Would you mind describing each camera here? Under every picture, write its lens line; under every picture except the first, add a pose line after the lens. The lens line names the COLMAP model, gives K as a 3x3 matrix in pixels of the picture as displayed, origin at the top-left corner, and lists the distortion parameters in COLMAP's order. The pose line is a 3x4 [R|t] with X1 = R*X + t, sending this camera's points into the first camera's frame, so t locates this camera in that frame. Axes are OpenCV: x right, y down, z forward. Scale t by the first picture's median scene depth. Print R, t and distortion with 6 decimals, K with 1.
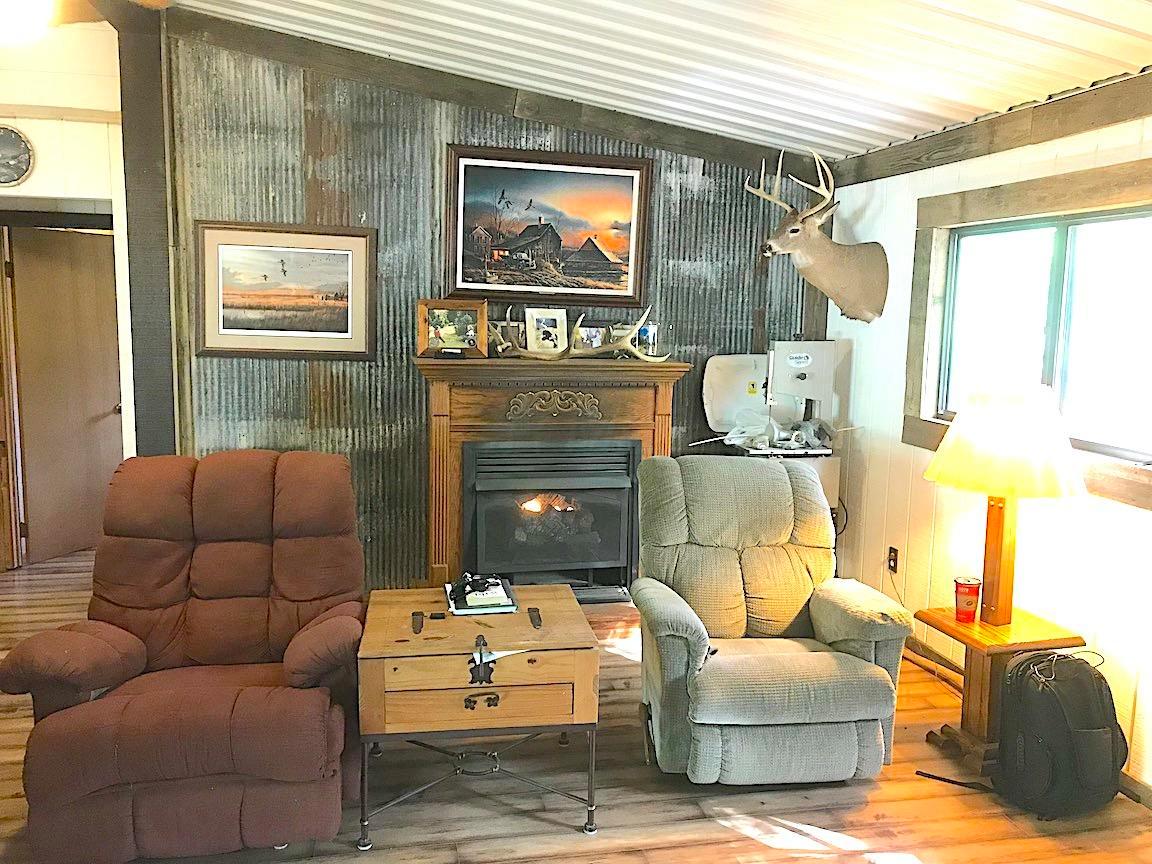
lens RADIAL K [[938.3, 0, 576.0], [0, 938.3, 432.0], [0, 0, 1]] dist [0.017698, 0.003897]
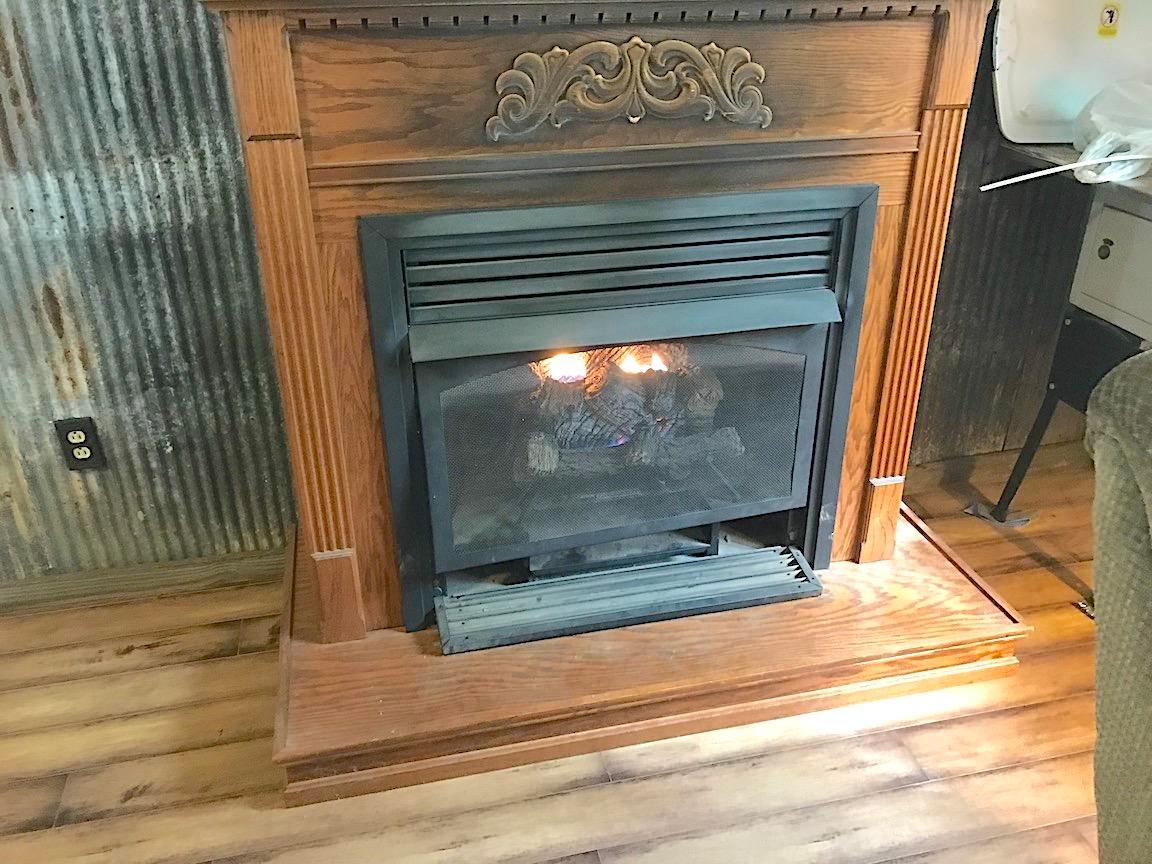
lens RADIAL K [[938.3, 0, 576.0], [0, 938.3, 432.0], [0, 0, 1]] dist [0.017698, 0.003897]
pose [[0.999120, -0.038171, 0.017369, -0.049970], [0.030472, 0.945339, 0.324661, -0.021392], [-0.028812, -0.323847, 0.945671, 0.621809]]
